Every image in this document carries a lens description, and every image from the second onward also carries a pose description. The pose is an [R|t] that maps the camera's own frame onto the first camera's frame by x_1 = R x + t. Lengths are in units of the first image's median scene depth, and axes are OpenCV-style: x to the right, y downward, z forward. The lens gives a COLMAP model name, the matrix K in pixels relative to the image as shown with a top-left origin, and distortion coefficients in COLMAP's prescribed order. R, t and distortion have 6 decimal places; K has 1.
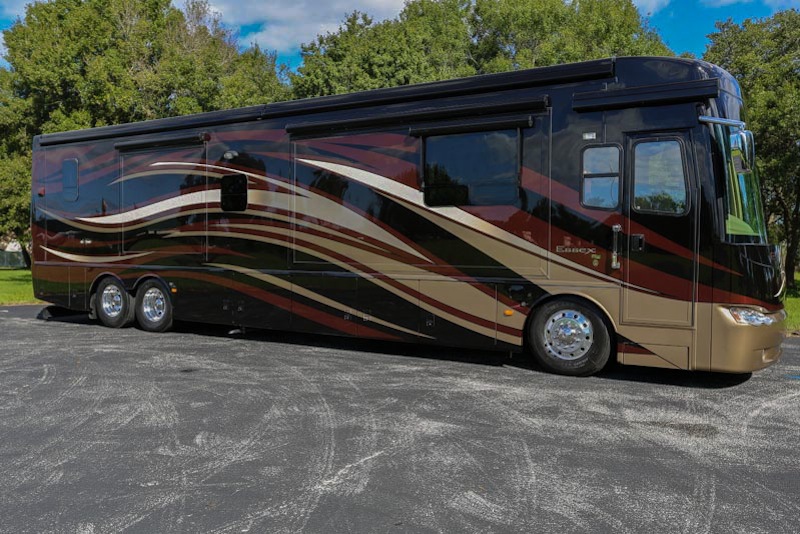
lens RADIAL K [[705.1, 0, 399.5], [0, 705.1, 269.0], [0, 0, 1]] dist [-0.014146, 0.064455]
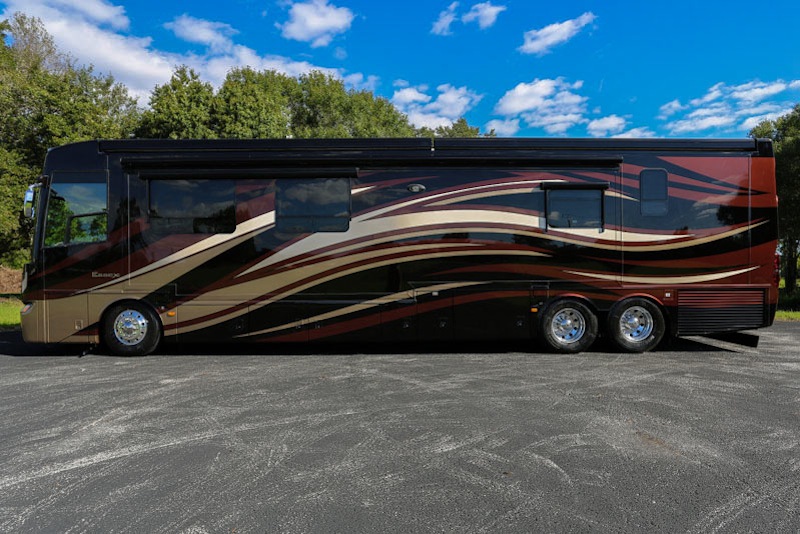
lens RADIAL K [[504.4, 0, 415.2], [0, 504.4, 272.0], [0, 0, 1]] dist [-0.064285, 0.037547]
pose [[0.771227, -0.008289, 0.636506, -0.963378], [0.018250, 0.999792, -0.009093, -0.017354], [-0.636299, 0.018629, 0.771218, 0.395889]]
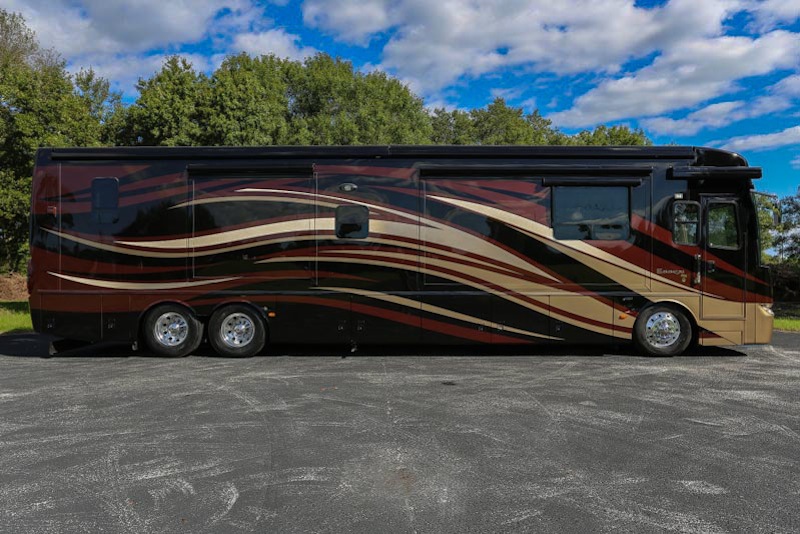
lens RADIAL K [[575.4, 0, 409.6], [0, 575.4, 269.2], [0, 0, 1]] dist [-0.047932, 0.043643]
pose [[0.848979, -0.006574, 0.528386, -0.732076], [0.022967, 0.999437, -0.024467, -0.012889], [-0.527928, 0.032908, 0.848652, 0.230773]]
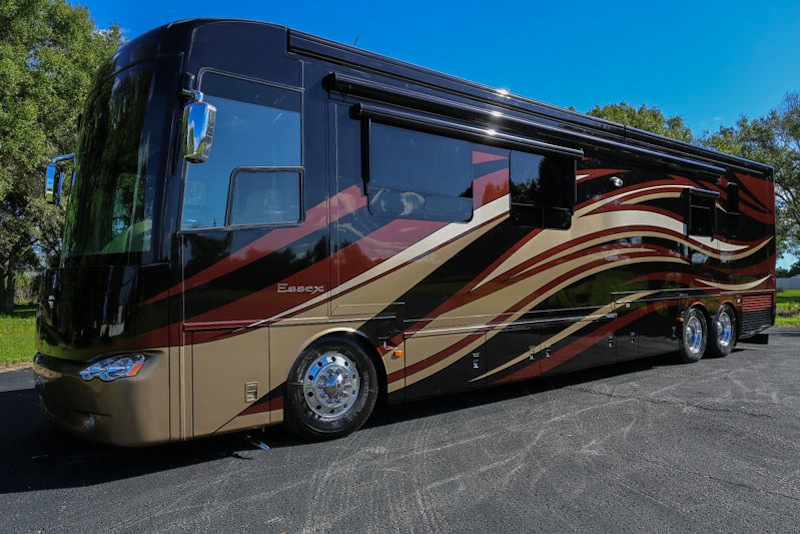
lens RADIAL K [[621.3, 0, 403.5], [0, 621.3, 272.0], [0, 0, 1]] dist [-0.031259, 0.043268]
pose [[0.197161, 0.003941, 0.980363, -1.361183], [0.024915, 0.999649, -0.009030, -0.037770], [-0.980055, 0.026206, 0.196993, 1.199910]]
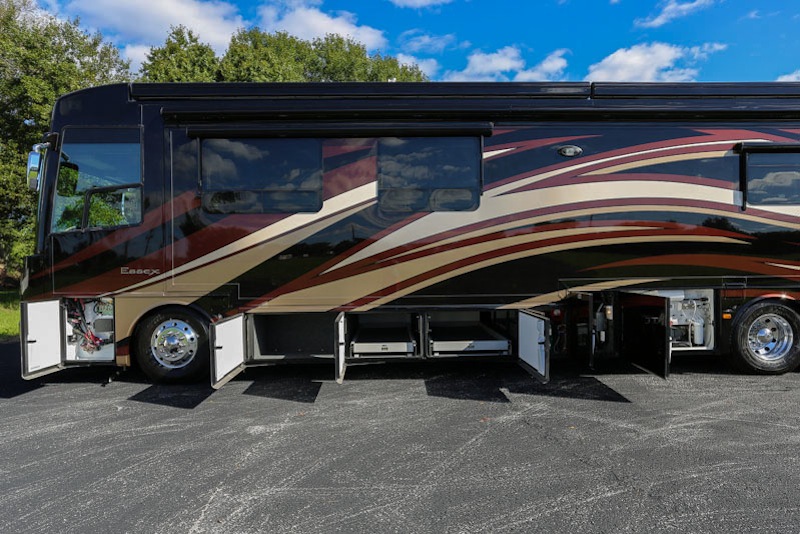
lens RADIAL K [[547.1, 0, 412.9], [0, 547.1, 270.4], [0, 0, 1]] dist [-0.047558, 0.036792]
pose [[0.769341, -0.014328, 0.638678, -1.000482], [0.022203, 0.999744, -0.004318, -0.020416], [-0.638453, 0.017503, 0.769462, 0.665845]]
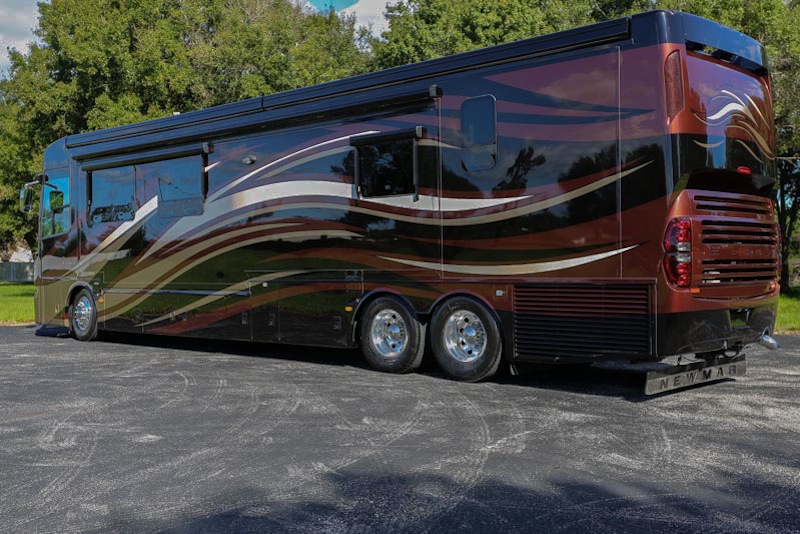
lens RADIAL K [[963.1, 0, 382.1], [0, 963.1, 261.2], [0, 0, 1]] dist [0.045506, 0.000000]
pose [[0.992820, -0.011199, -0.119096, -0.041349], [0.008672, 0.999727, -0.021715, 0.010595], [0.119307, 0.020527, 0.992645, -0.311982]]
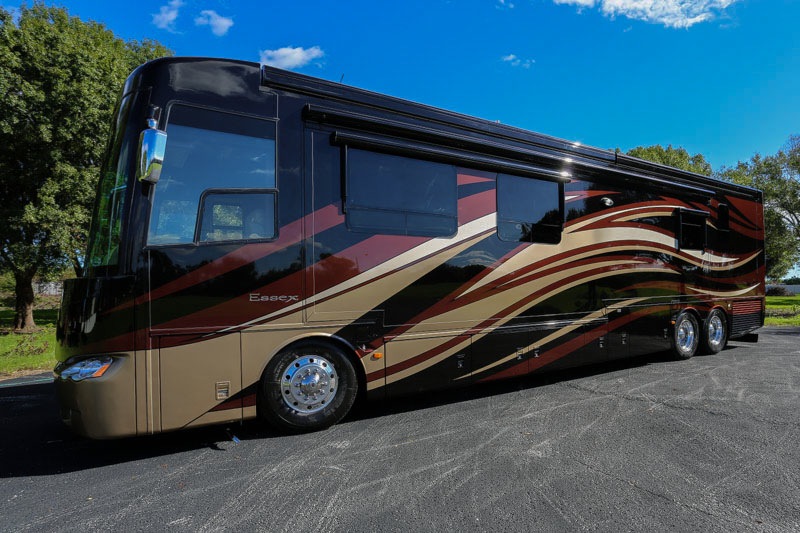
lens RADIAL K [[475.0, 0, 457.3], [0, 475.0, 281.8], [0, 0, 1]] dist [-0.057830, 0.021073]
pose [[0.277621, 0.002611, 0.960687, -1.233231], [0.028269, 0.999541, -0.010886, -0.035659], [-0.960275, 0.030180, 0.277420, 1.093566]]
